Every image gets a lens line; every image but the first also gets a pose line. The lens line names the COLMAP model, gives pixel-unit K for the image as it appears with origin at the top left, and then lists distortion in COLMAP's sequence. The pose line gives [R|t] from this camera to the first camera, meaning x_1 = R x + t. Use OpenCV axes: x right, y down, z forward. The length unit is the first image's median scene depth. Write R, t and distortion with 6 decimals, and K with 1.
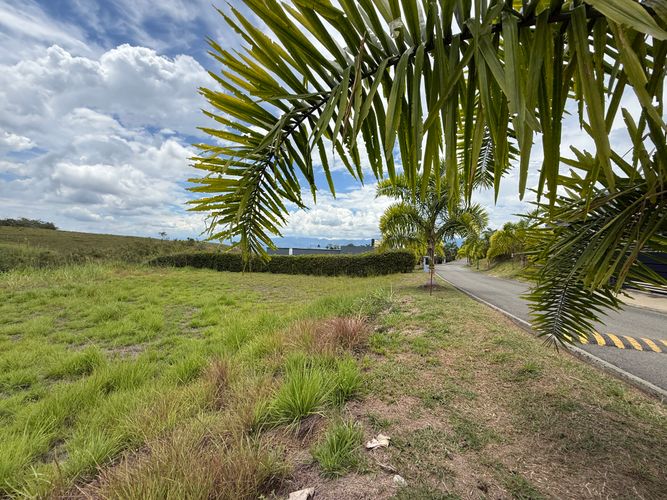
lens RADIAL K [[272.5, 0, 336.3], [0, 272.5, 247.5], [0, 0, 1]] dist [0.003857, 0.000852]
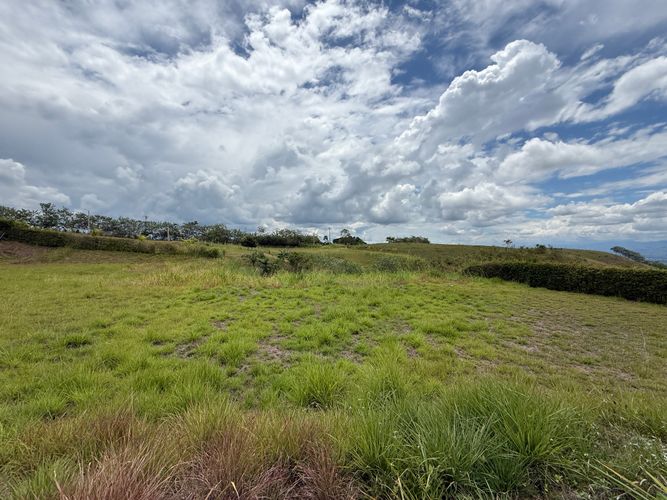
lens RADIAL K [[272.5, 0, 329.3], [0, 272.5, 244.9], [0, 0, 1]] dist [0.003857, 0.000852]
pose [[0.379122, -0.045309, -0.924237, 0.018563], [0.008228, 0.998926, -0.045596, 0.000246], [0.925310, 0.009682, 0.379088, 0.050660]]
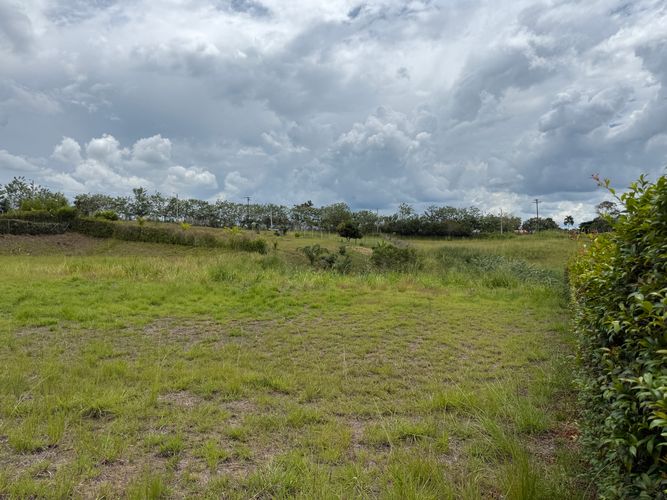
lens RADIAL K [[484.4, 0, 331.0], [0, 484.4, 245.0], [0, 0, 1]] dist [0.061504, -0.064553]
pose [[-0.149931, -0.029368, -0.988260, 0.088152], [-0.005957, 0.999567, -0.028800, 0.007497], [0.988679, 0.001569, -0.150041, 0.222135]]
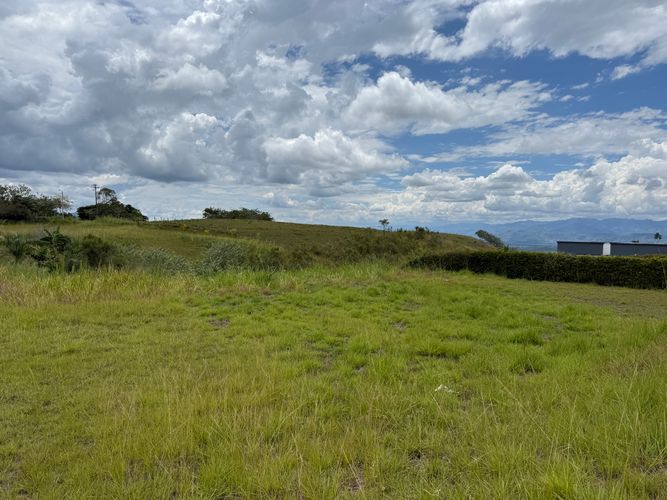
lens RADIAL K [[484.4, 0, 329.3], [0, 484.4, 248.7], [0, 0, 1]] dist [0.061504, -0.064553]
pose [[0.803429, 0.004086, -0.595386, -0.017219], [0.006630, 0.999853, 0.015808, -0.002513], [0.595363, -0.016648, 0.803284, -0.069944]]
